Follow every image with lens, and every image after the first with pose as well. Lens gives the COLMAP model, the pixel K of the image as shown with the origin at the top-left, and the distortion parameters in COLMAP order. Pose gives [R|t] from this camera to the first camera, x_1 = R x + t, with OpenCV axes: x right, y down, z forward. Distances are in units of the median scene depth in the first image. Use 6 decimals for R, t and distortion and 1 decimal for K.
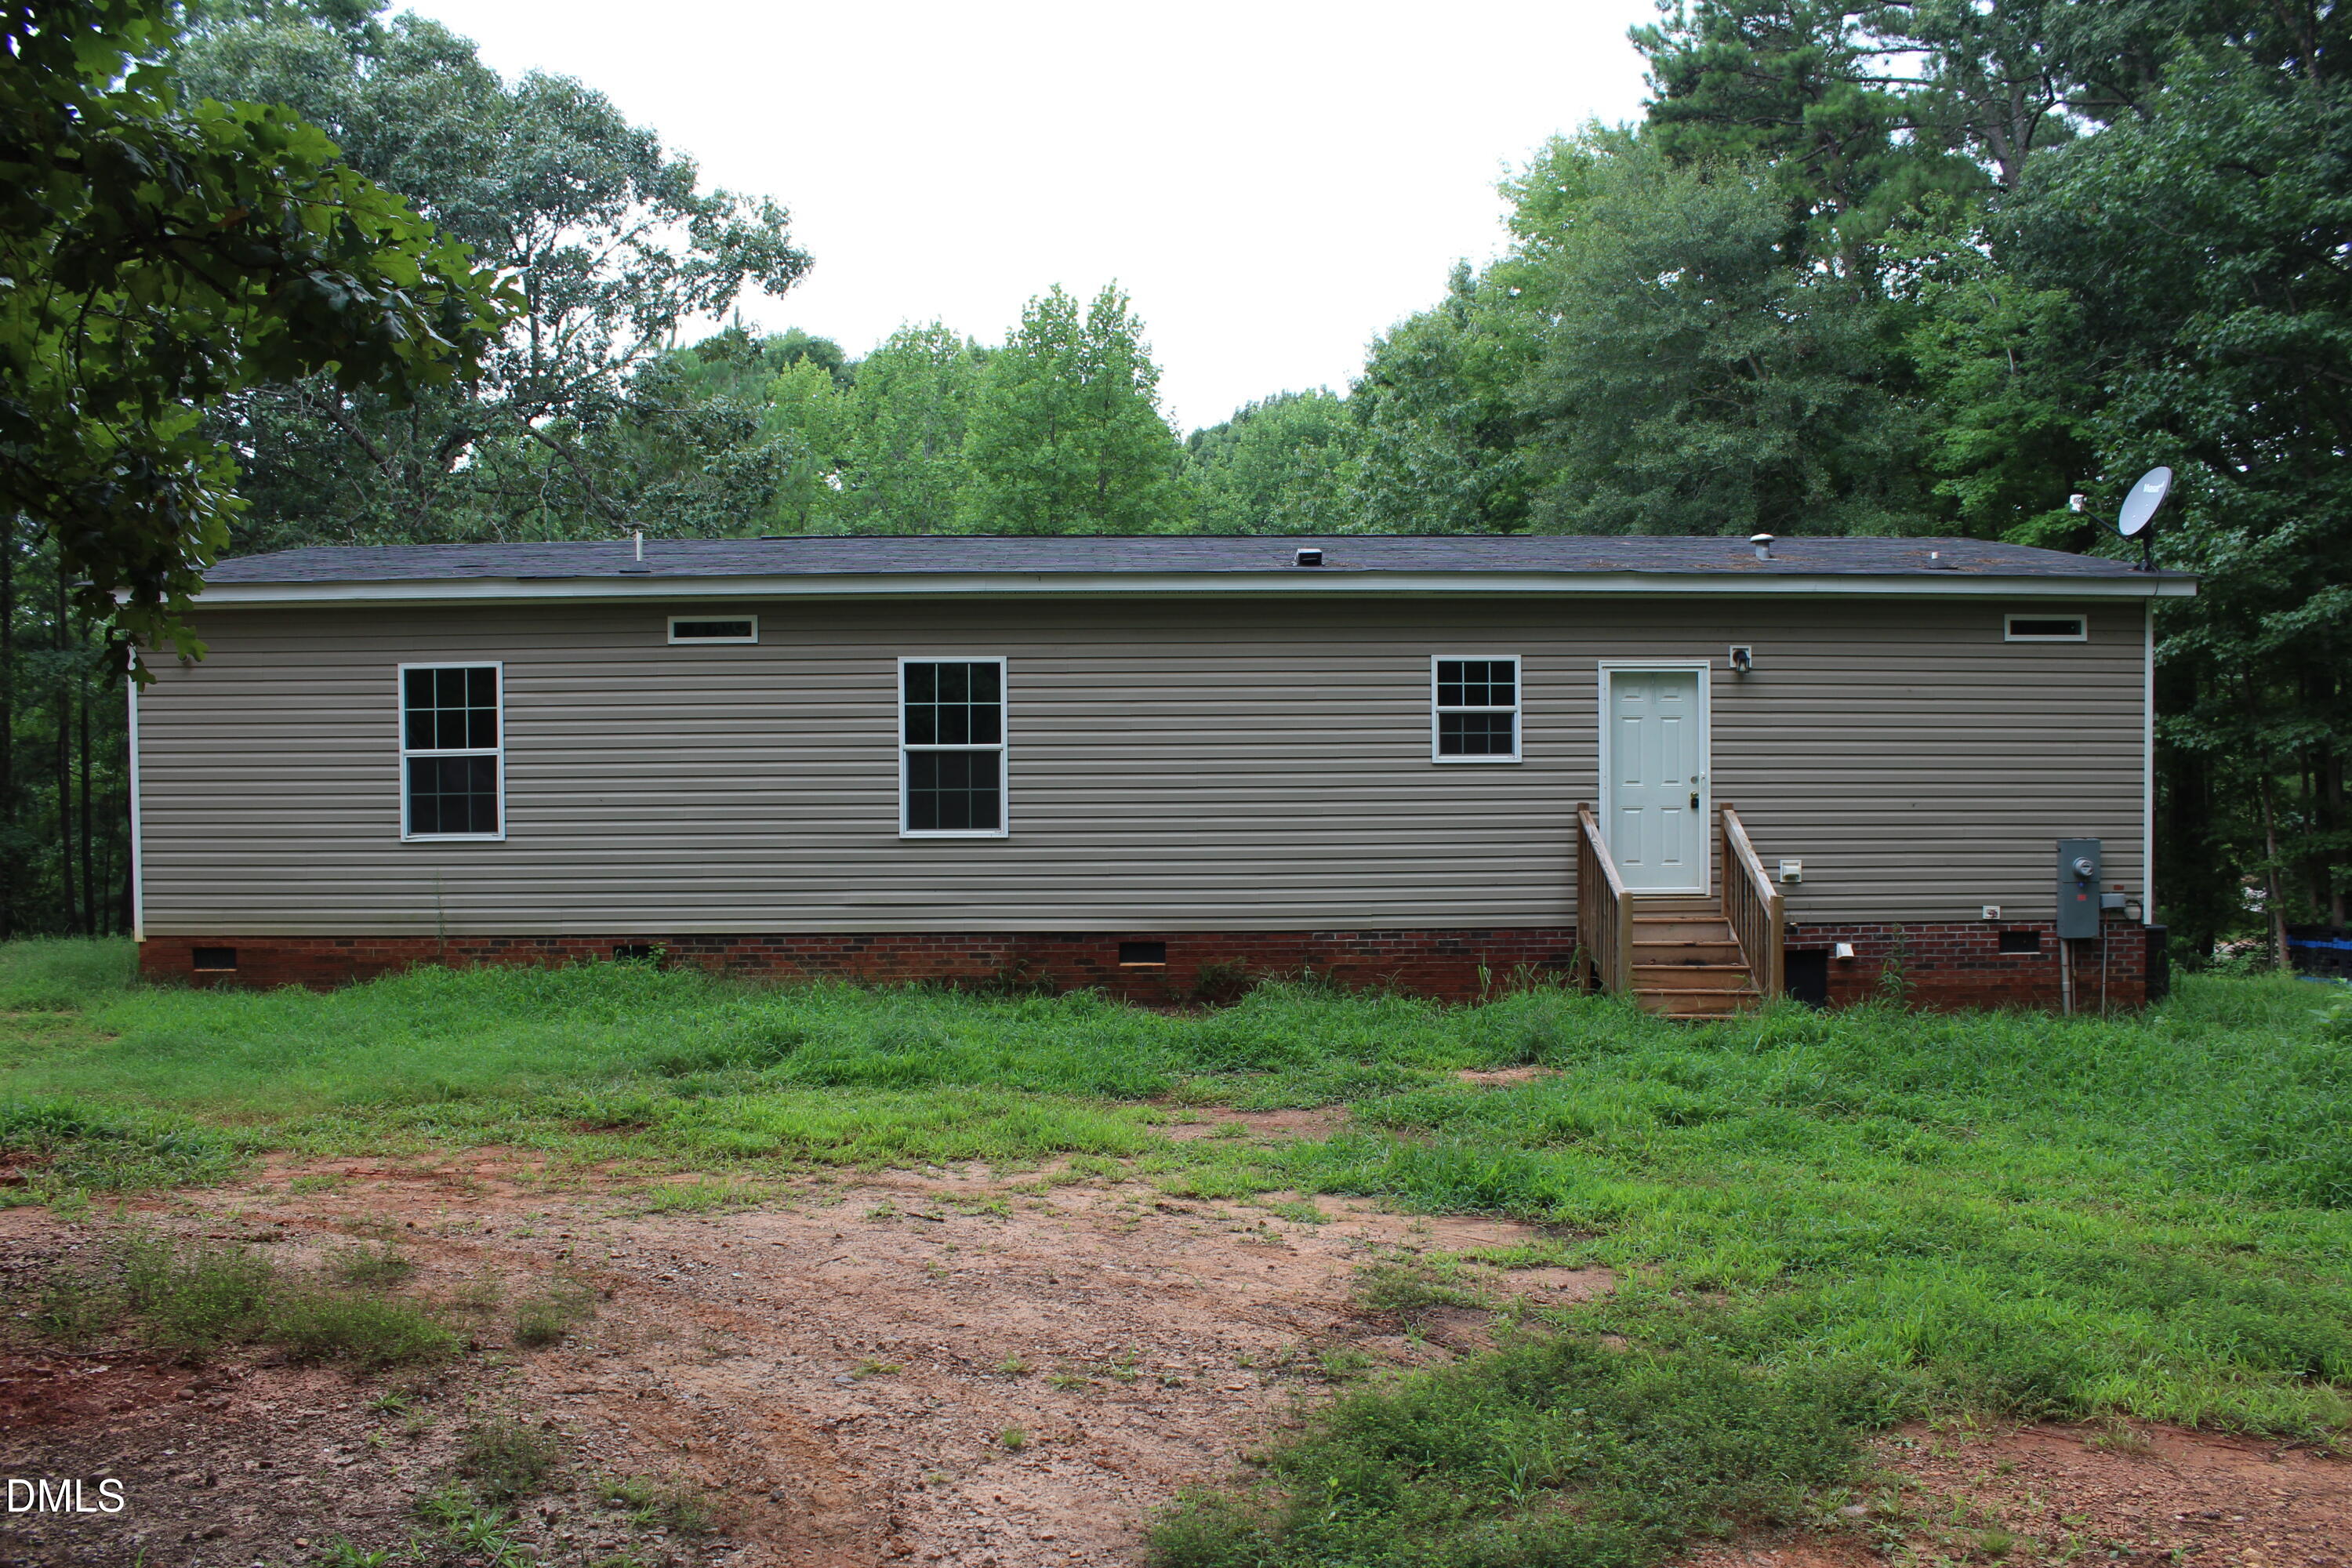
lens RADIAL K [[1537.0, 0, 1177.7], [0, 1537.0, 823.2], [0, 0, 1]] dist [-0.095149, 0.052178]
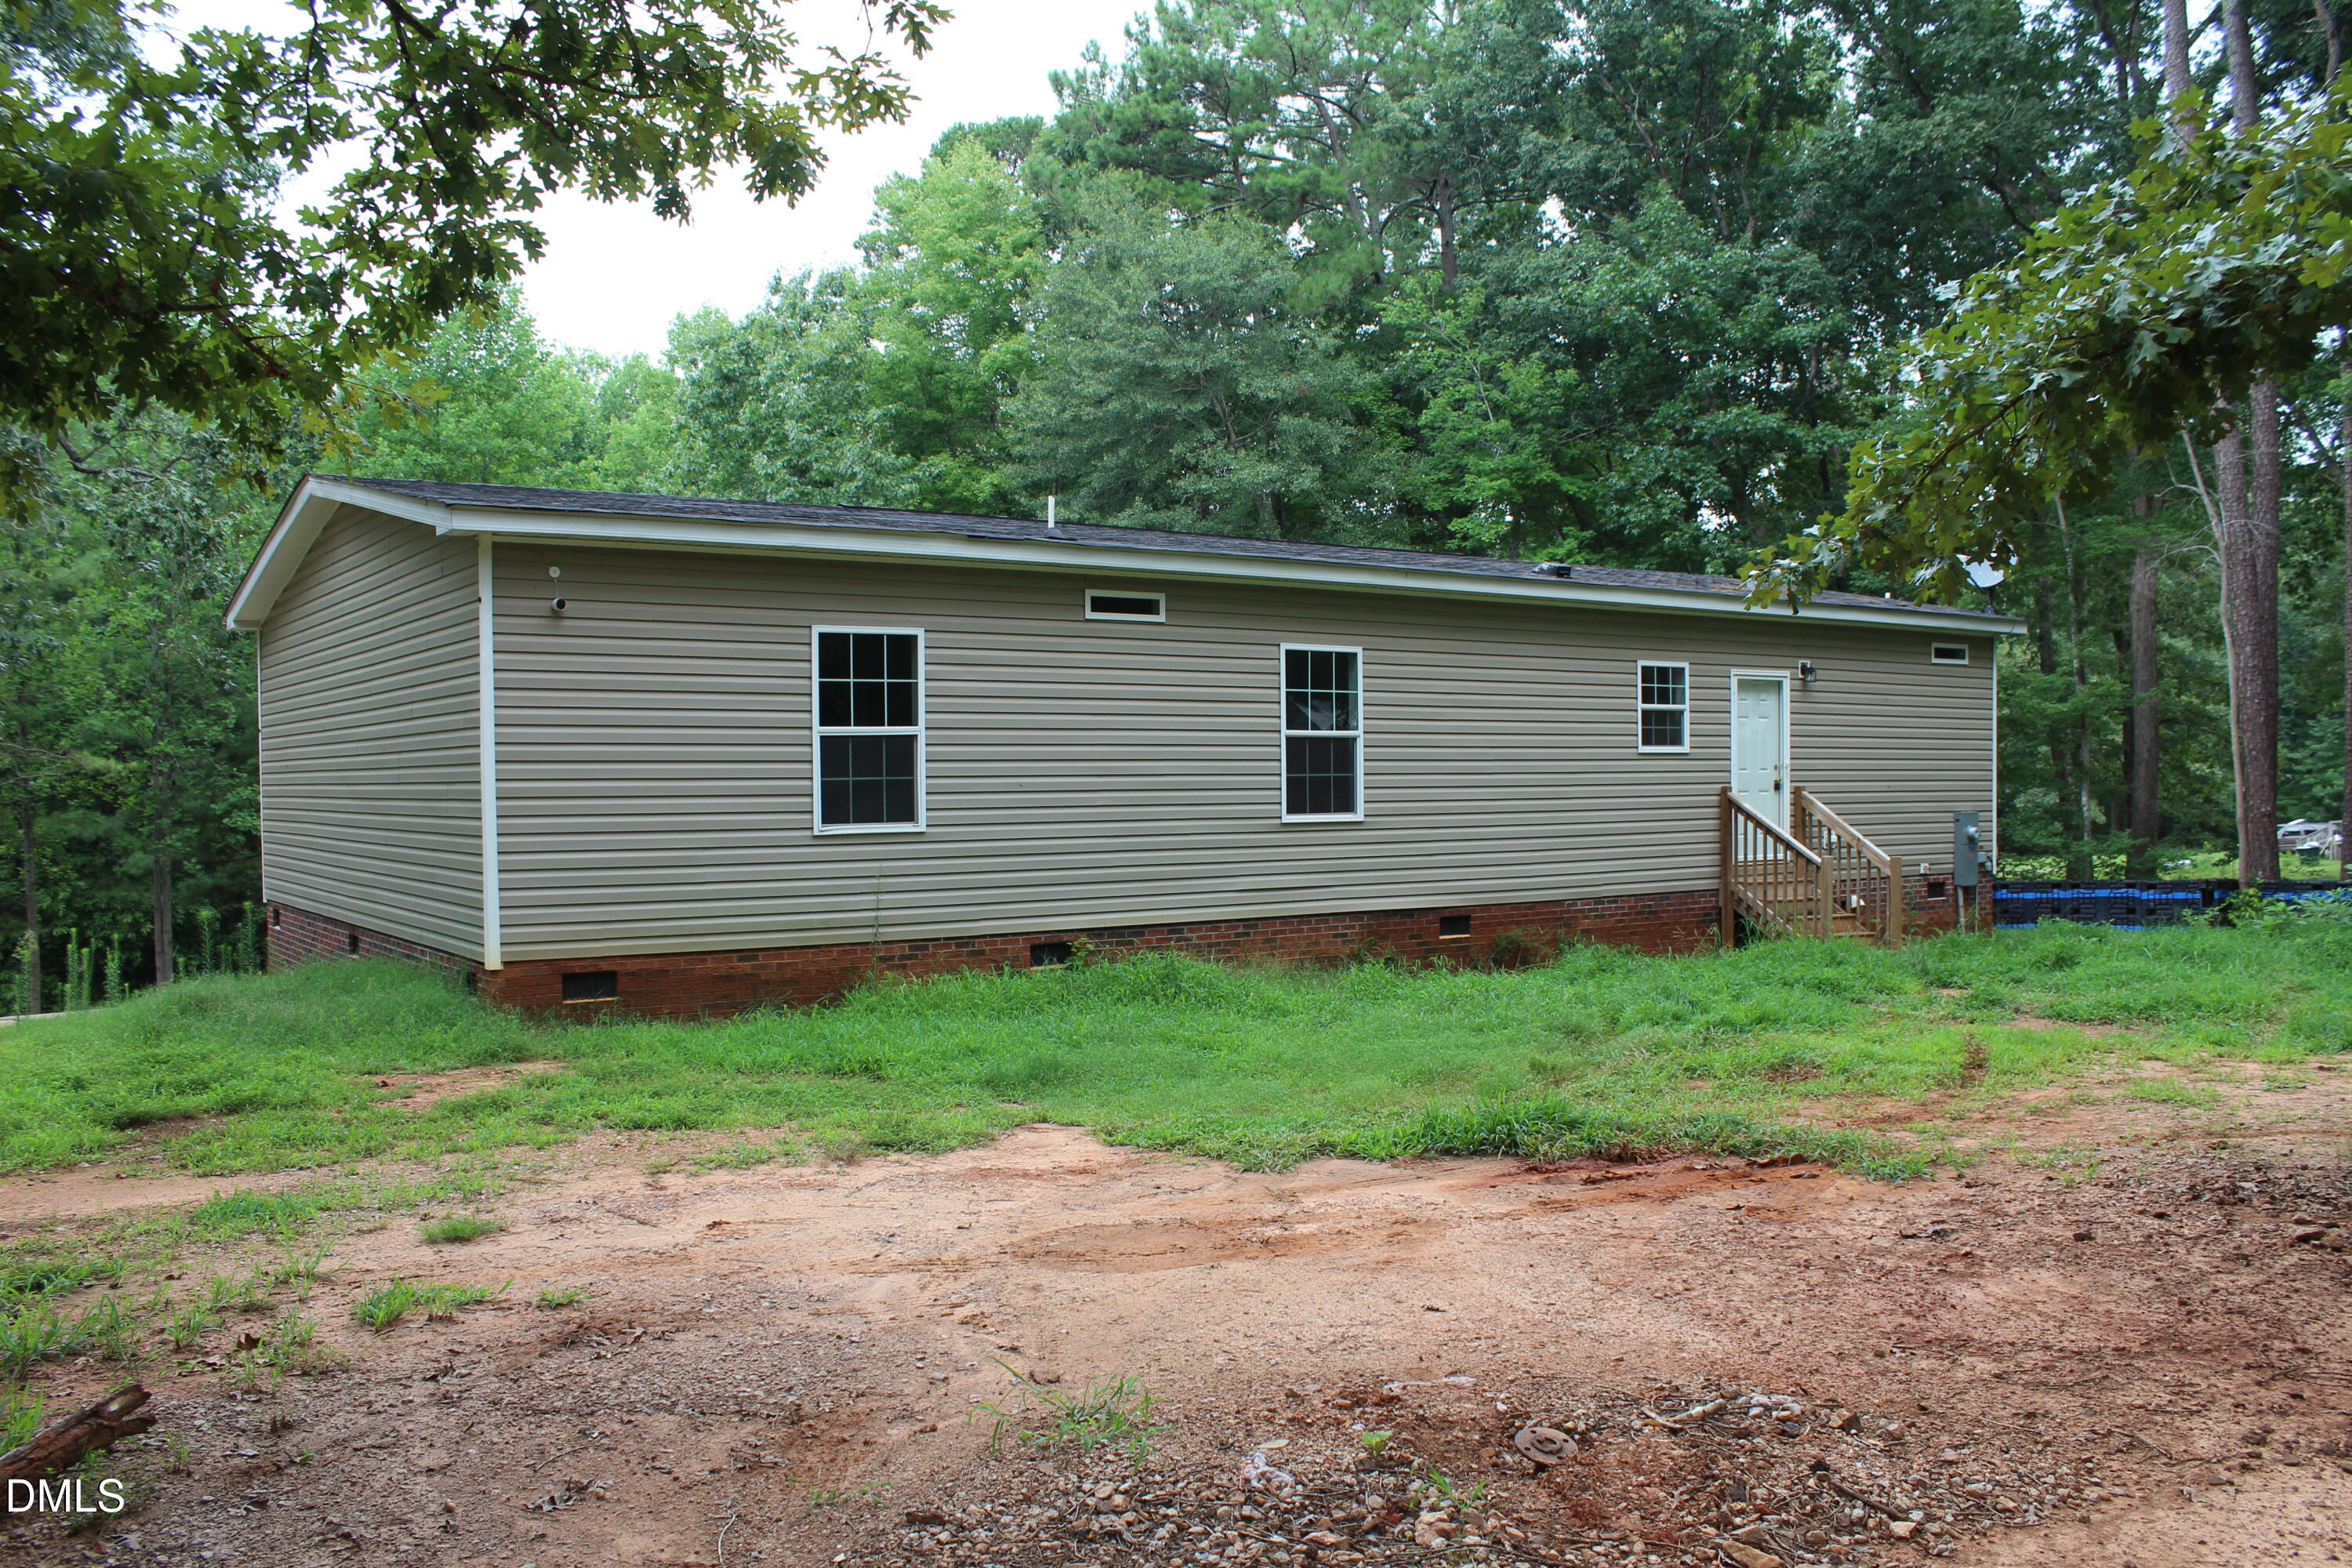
lens RADIAL K [[1941.4, 0, 1181.7], [0, 1941.4, 805.4], [0, 0, 1]] dist [-0.152000, 0.129098]
pose [[0.828426, -0.008043, 0.560041, -0.946221], [0.014417, 0.999872, -0.006967, 0.006261], [-0.559913, 0.013846, 0.828436, -0.021472]]
